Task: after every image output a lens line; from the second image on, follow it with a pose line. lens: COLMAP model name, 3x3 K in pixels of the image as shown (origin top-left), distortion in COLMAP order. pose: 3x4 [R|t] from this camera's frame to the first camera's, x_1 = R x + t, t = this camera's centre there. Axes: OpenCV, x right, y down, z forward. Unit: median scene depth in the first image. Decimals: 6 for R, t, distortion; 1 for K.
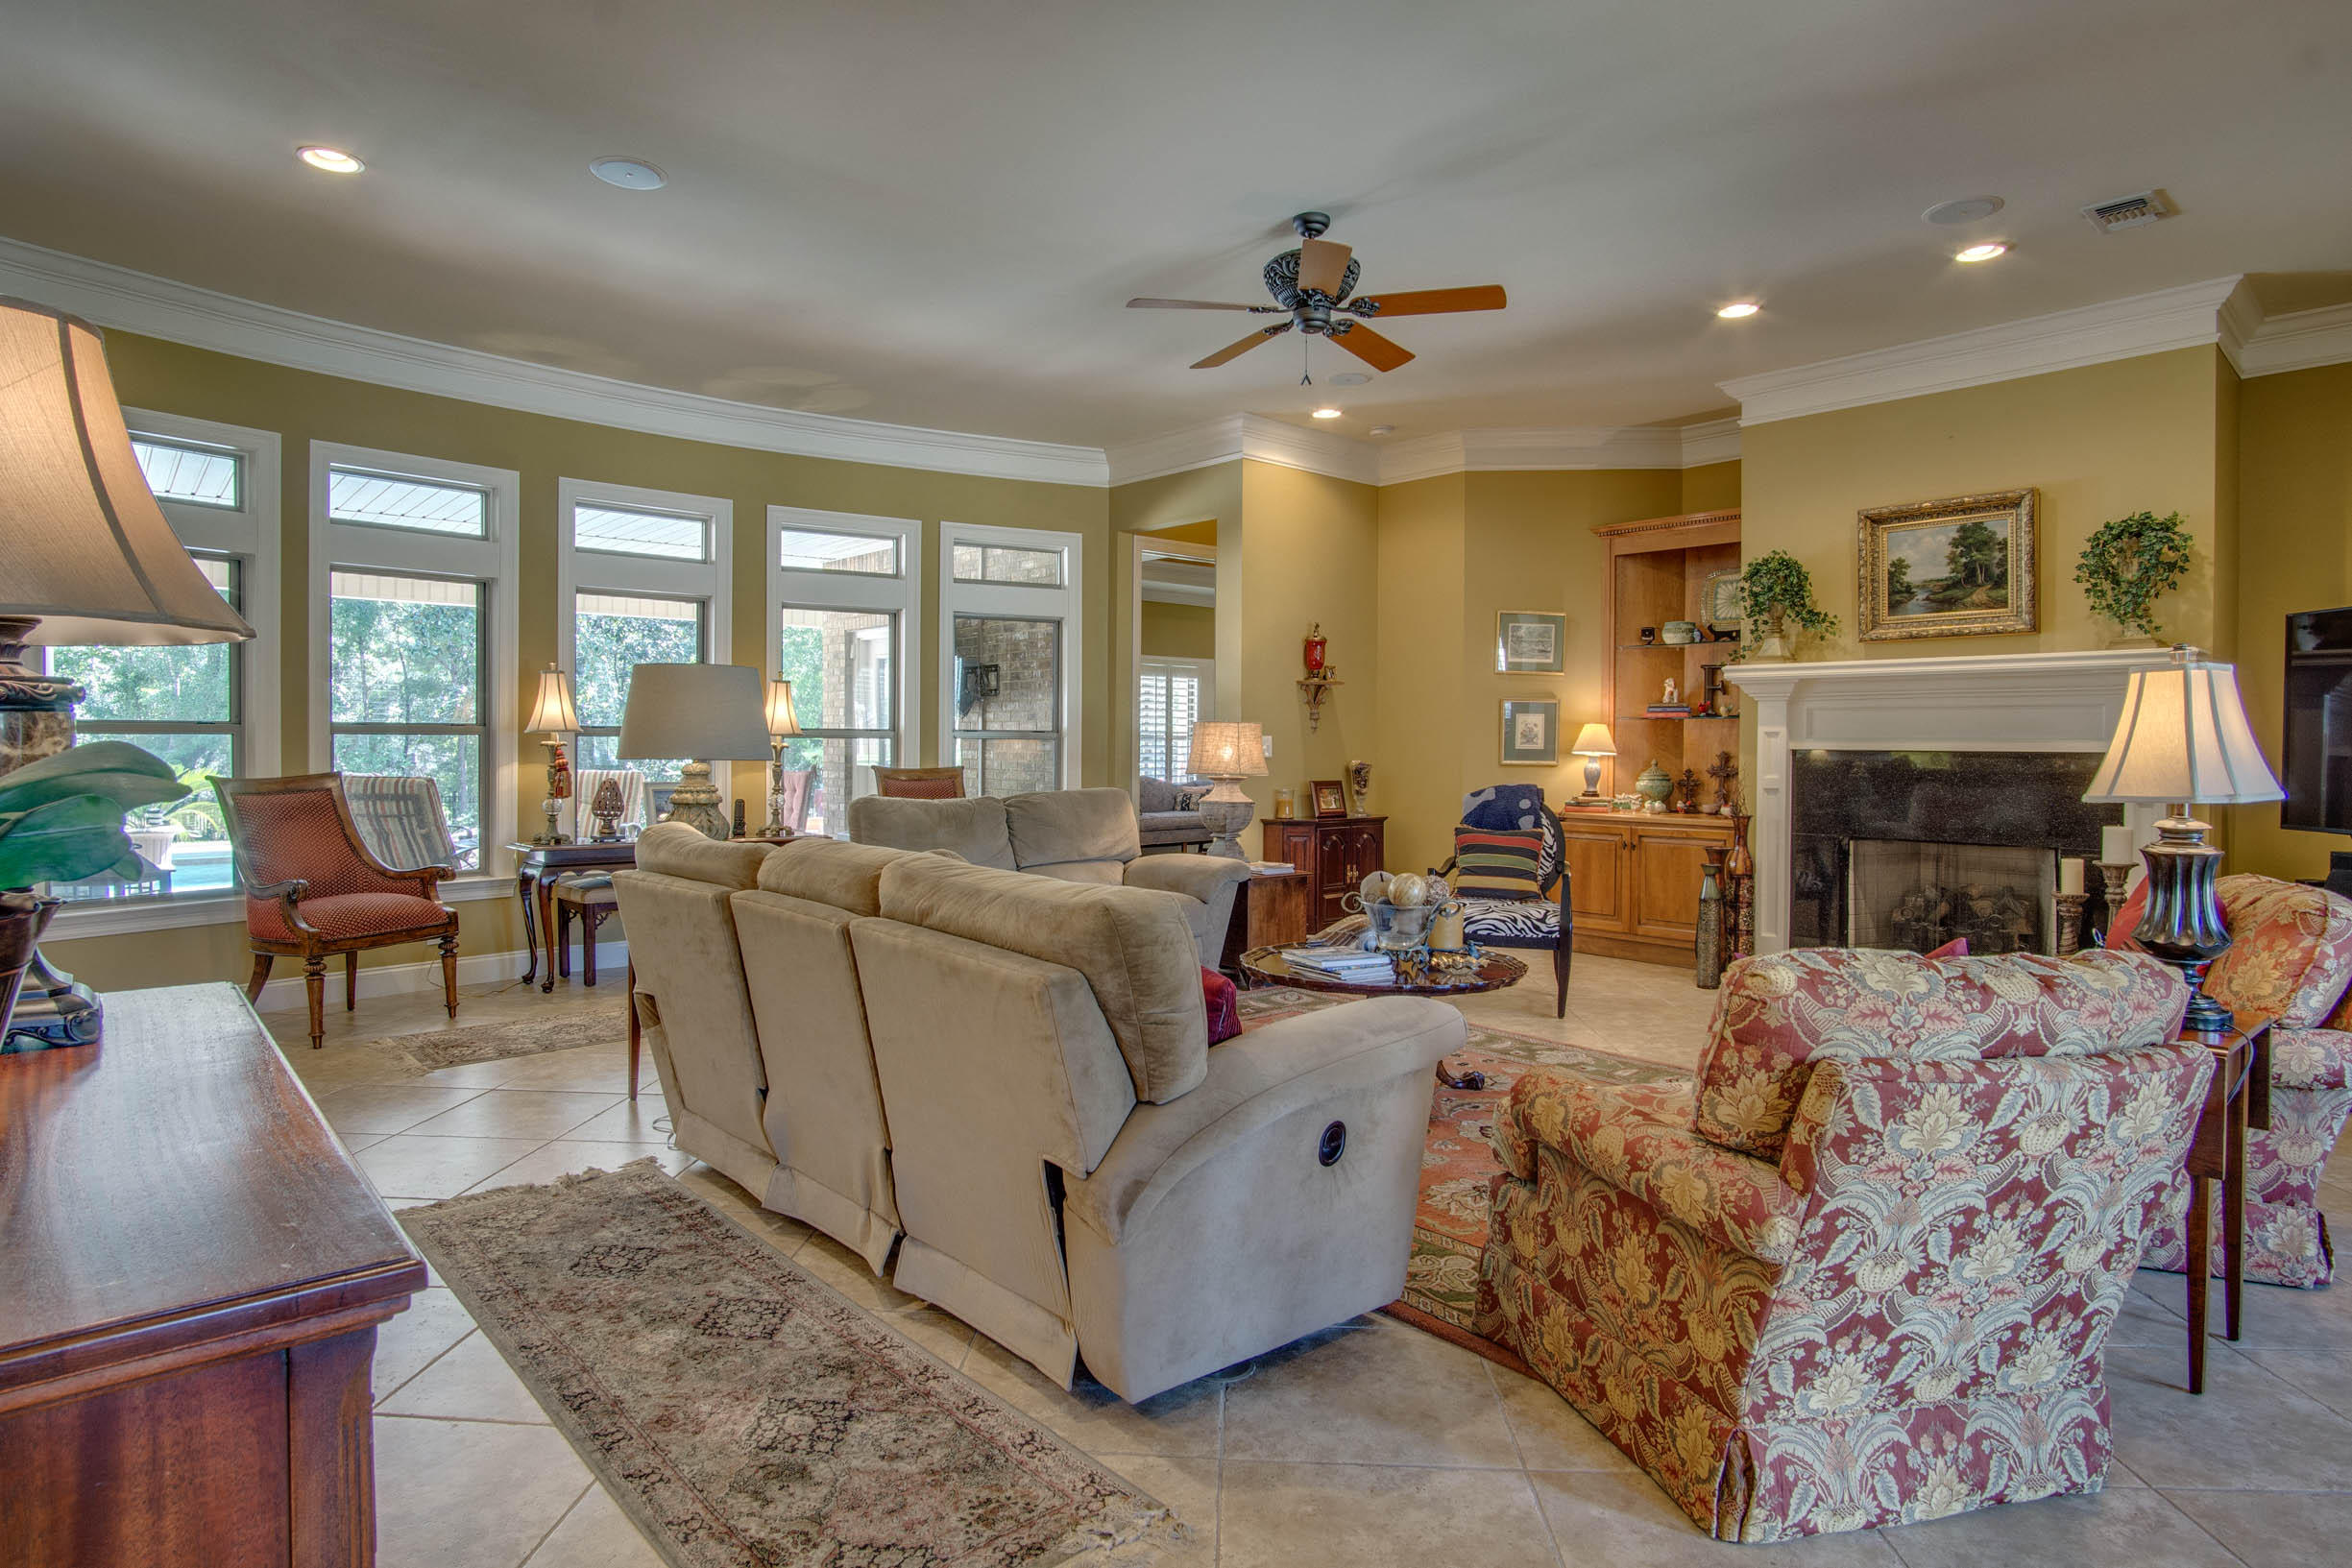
lens RADIAL K [[1401.6, 0, 1128.8], [0, 1401.6, 774.3], [0, 0, 1]] dist [-0.003931, 0.003994]
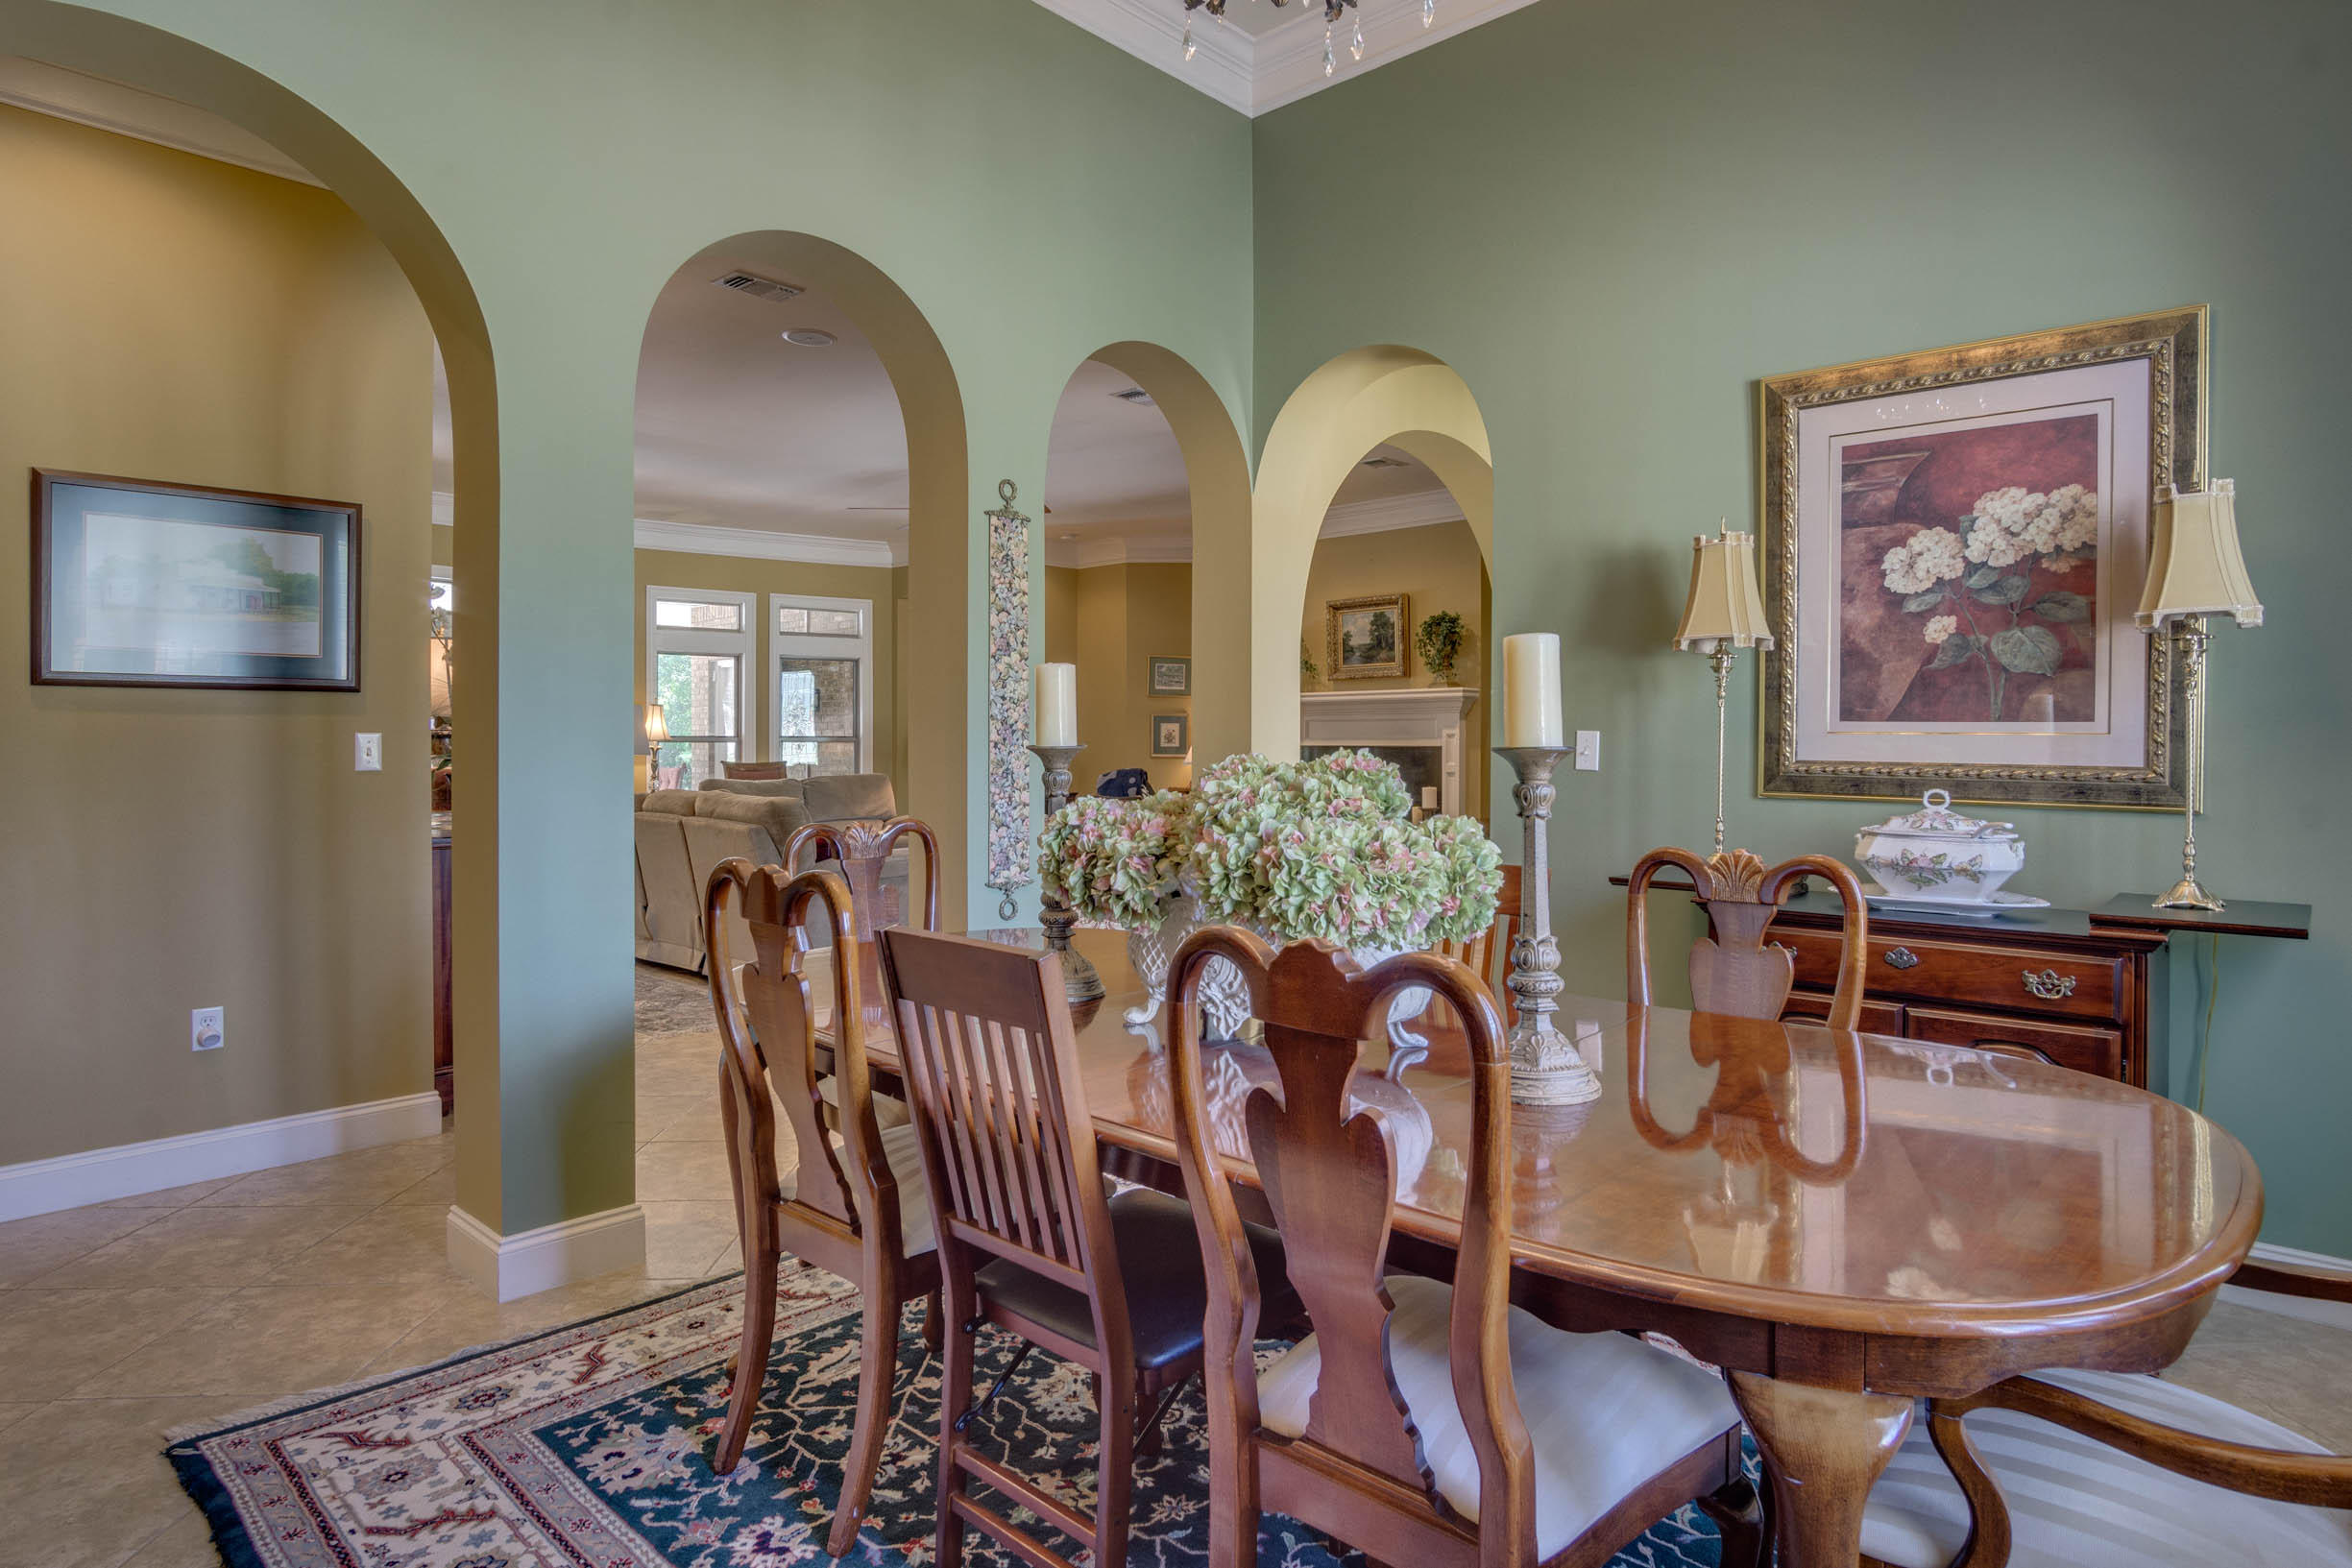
lens RADIAL K [[1306.4, 0, 1166.7], [0, 1306.4, 766.1], [0, 0, 1]] dist [-0.019568, -0.000512]
pose [[0.992053, -0.008858, 0.125510, 0.113193], [0.009585, 0.999941, -0.005193, 0.011320], [-0.125456, 0.006355, 0.992079, -0.433317]]
